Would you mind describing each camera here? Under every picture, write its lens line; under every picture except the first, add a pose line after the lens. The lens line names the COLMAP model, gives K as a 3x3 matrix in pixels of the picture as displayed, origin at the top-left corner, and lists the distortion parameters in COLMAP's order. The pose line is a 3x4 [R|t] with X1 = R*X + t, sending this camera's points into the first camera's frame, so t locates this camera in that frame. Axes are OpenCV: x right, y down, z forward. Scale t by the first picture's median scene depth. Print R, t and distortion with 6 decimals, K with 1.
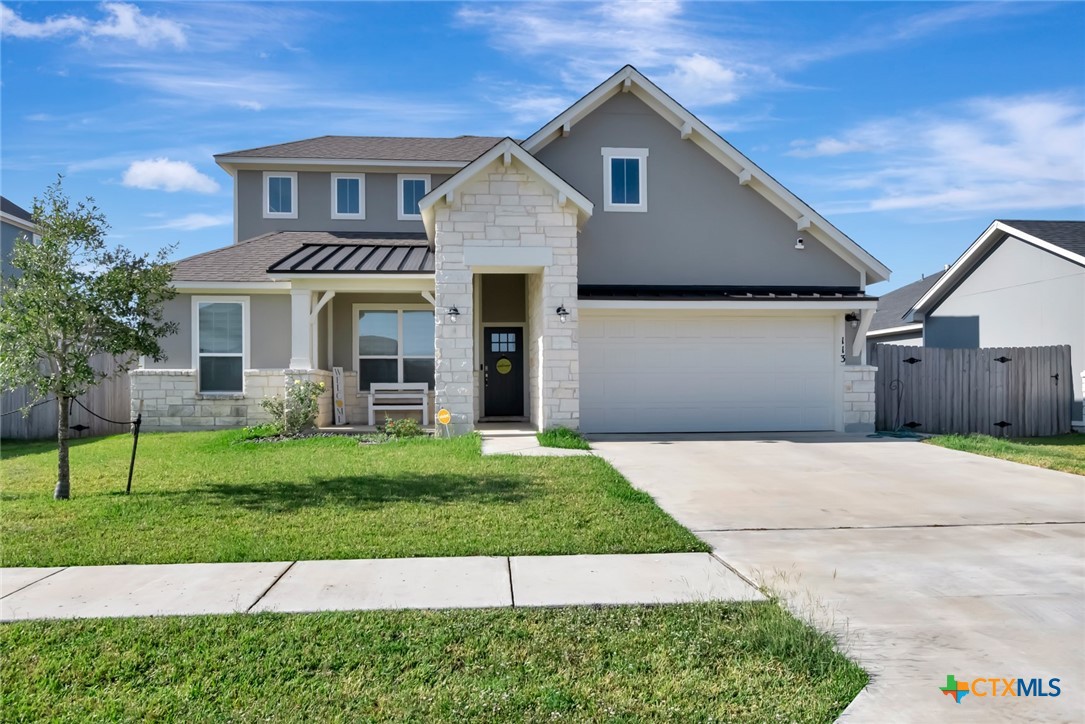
lens RADIAL K [[756.3, 0, 541.8], [0, 756.3, 389.9], [0, 0, 1]] dist [-0.002582, -0.001507]
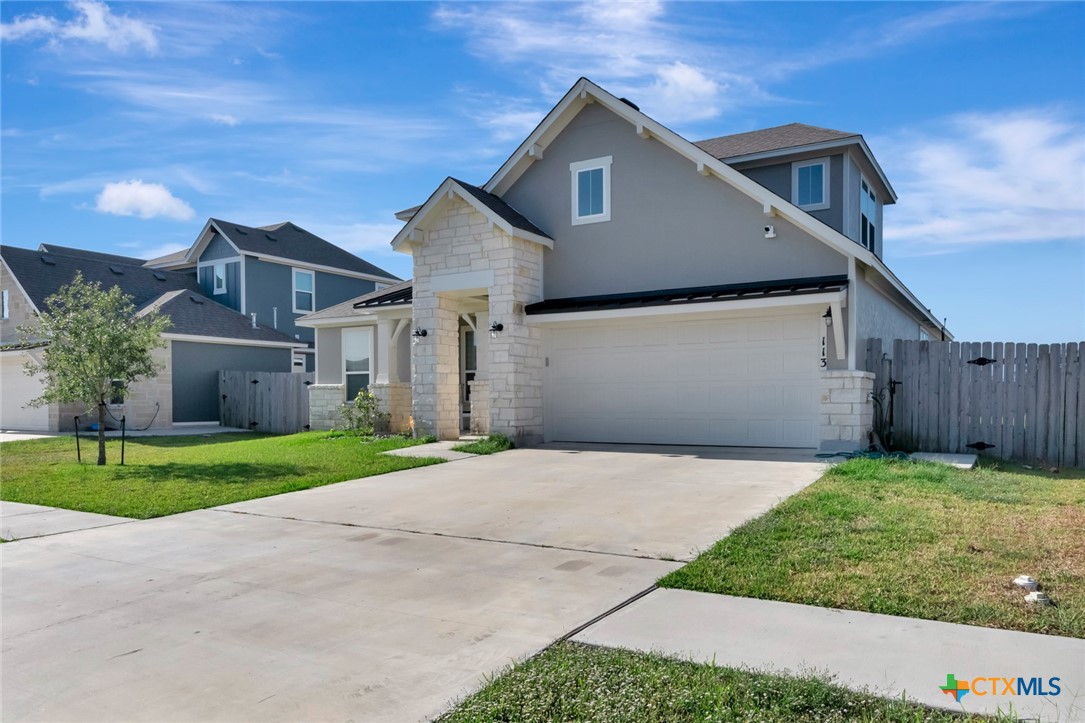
lens RADIAL K [[777.3, 0, 543.2], [0, 777.3, 420.6], [0, 0, 1]] dist [-0.001254, -0.001123]
pose [[0.803730, 0.016358, -0.594769, 0.661102], [-0.000521, 0.999641, 0.026789, -0.000144], [0.594994, -0.021221, 0.803450, 0.120542]]
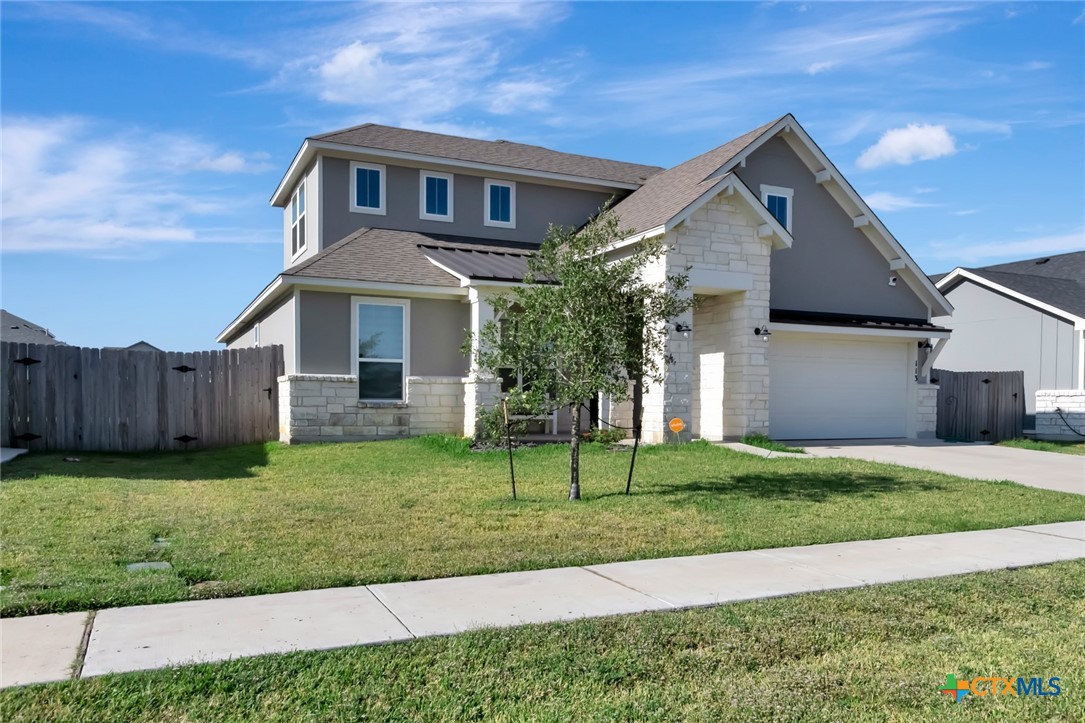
lens RADIAL K [[811.6, 0, 543.1], [0, 811.6, 429.7], [0, 0, 1]] dist [0.001394, 0.001795]
pose [[0.940146, -0.001019, 0.340769, -0.610475], [-0.010351, 0.999449, 0.031545, 0.006404], [-0.340614, -0.033184, 0.939618, -0.026223]]
